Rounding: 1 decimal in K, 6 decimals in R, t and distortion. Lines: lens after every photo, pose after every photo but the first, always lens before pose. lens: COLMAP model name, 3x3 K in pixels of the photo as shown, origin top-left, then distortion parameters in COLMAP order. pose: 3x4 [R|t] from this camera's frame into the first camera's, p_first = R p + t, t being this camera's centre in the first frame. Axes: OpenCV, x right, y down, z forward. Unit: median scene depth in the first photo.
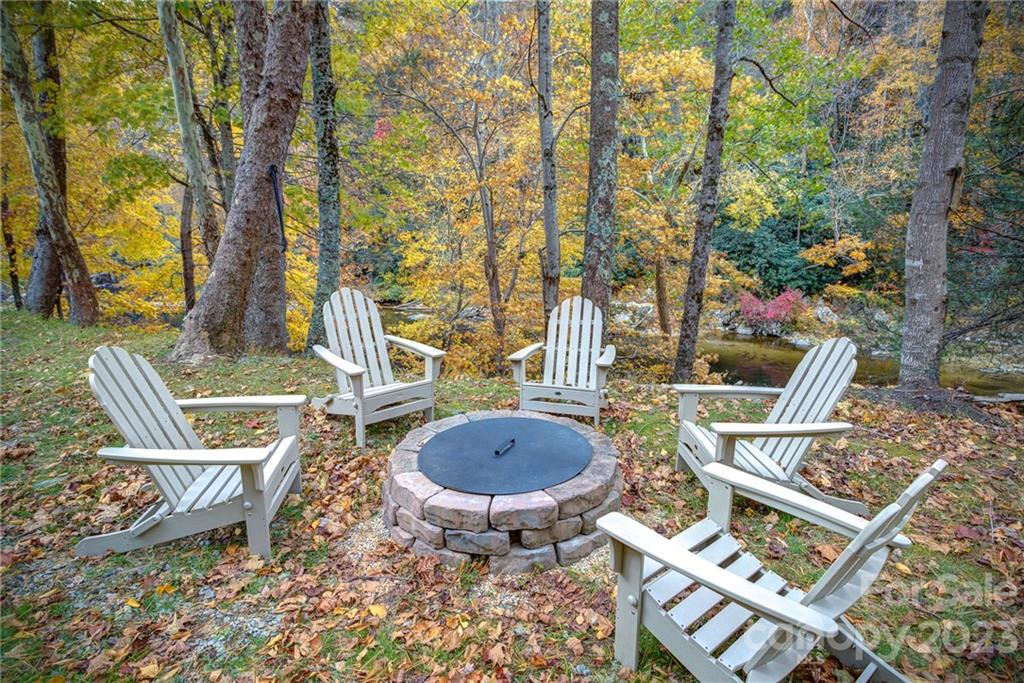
lens RADIAL K [[555.1, 0, 512.0], [0, 555.1, 341.5], [0, 0, 1]] dist [-0.018483, 0.008230]
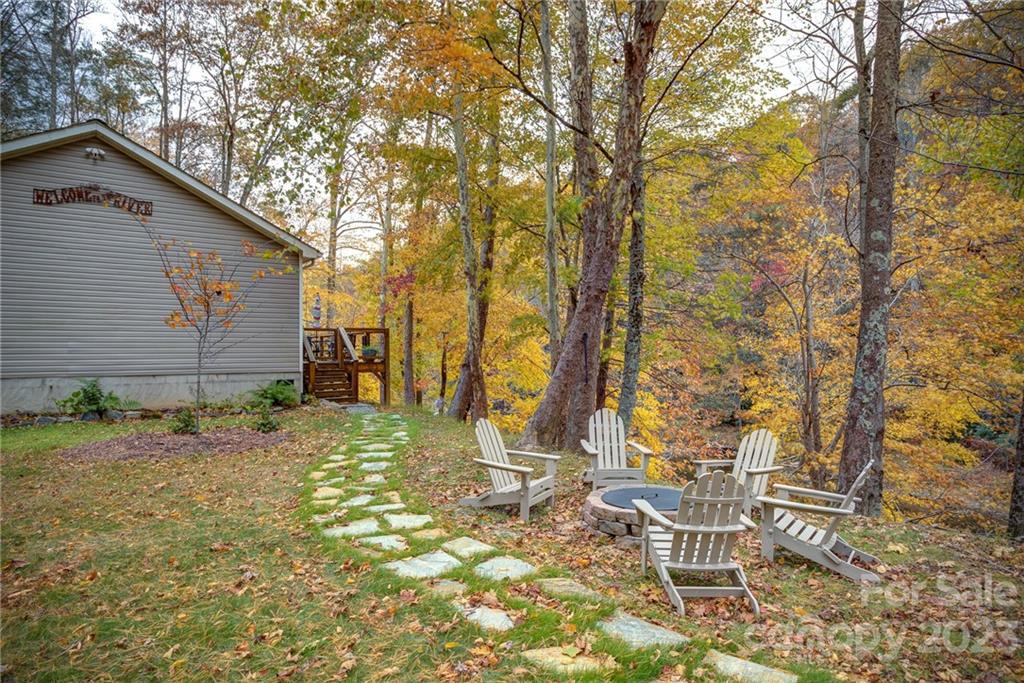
lens RADIAL K [[632.0, 0, 512.0], [0, 632.0, 341.5], [0, 0, 1]] dist [0.002181, -0.001995]
pose [[0.813280, 0.013611, -0.581714, 0.521727], [-0.154625, 0.968837, -0.193508, 0.108227], [0.560952, 0.247324, 0.790040, -0.644238]]
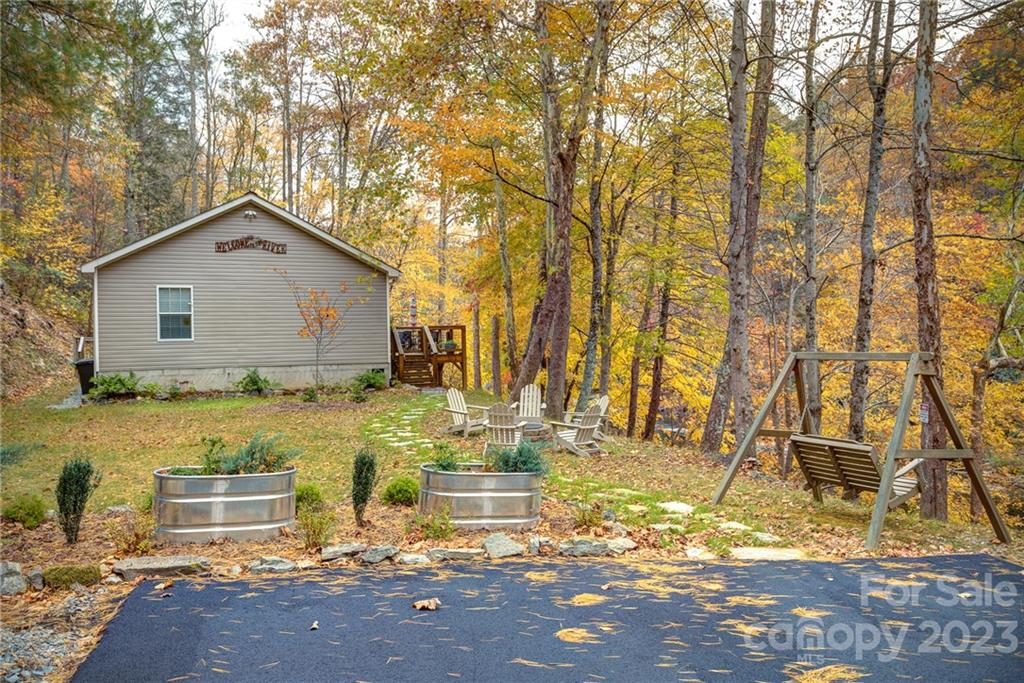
lens RADIAL K [[797.9, 0, 484.1], [0, 797.9, 338.0], [0, 0, 1]] dist [-0.002076, 0.000820]
pose [[0.633548, 0.015625, -0.773546, 2.477523], [-0.181629, 0.974860, -0.129067, 0.225423], [0.752083, 0.222268, 0.620458, -1.629108]]
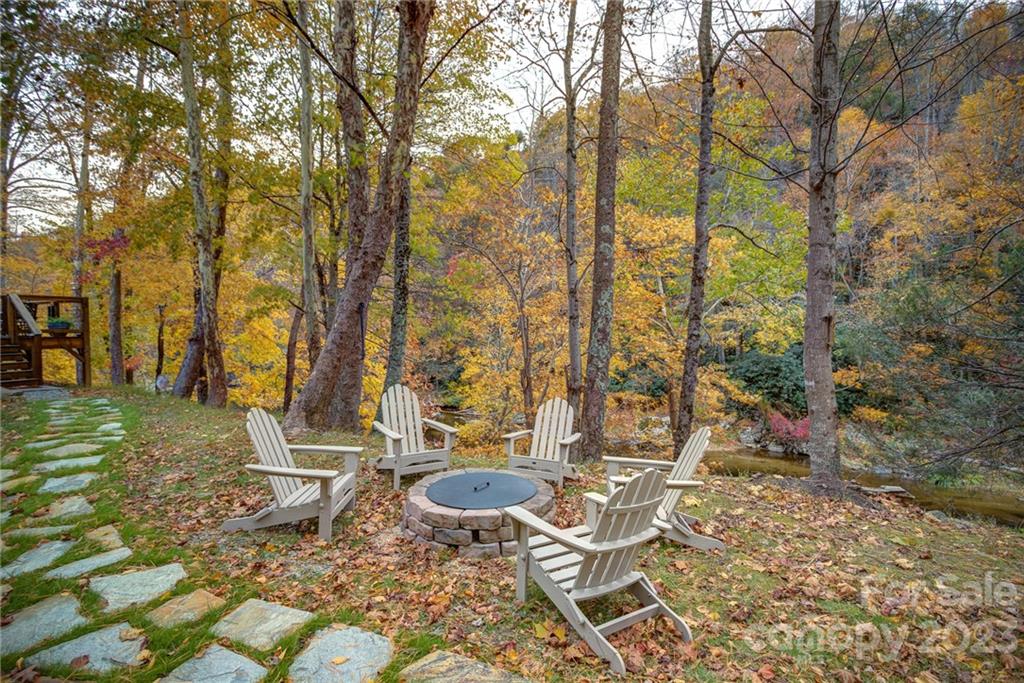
lens RADIAL K [[502.9, 0, 512.0], [0, 502.9, 341.5], [0, 0, 1]] dist [-0.010082, 0.002314]
pose [[0.993775, 0.029536, -0.107422, 0.135608], [-0.051409, 0.976996, -0.206969, 0.050659], [0.098838, 0.211203, 0.972432, -0.292757]]
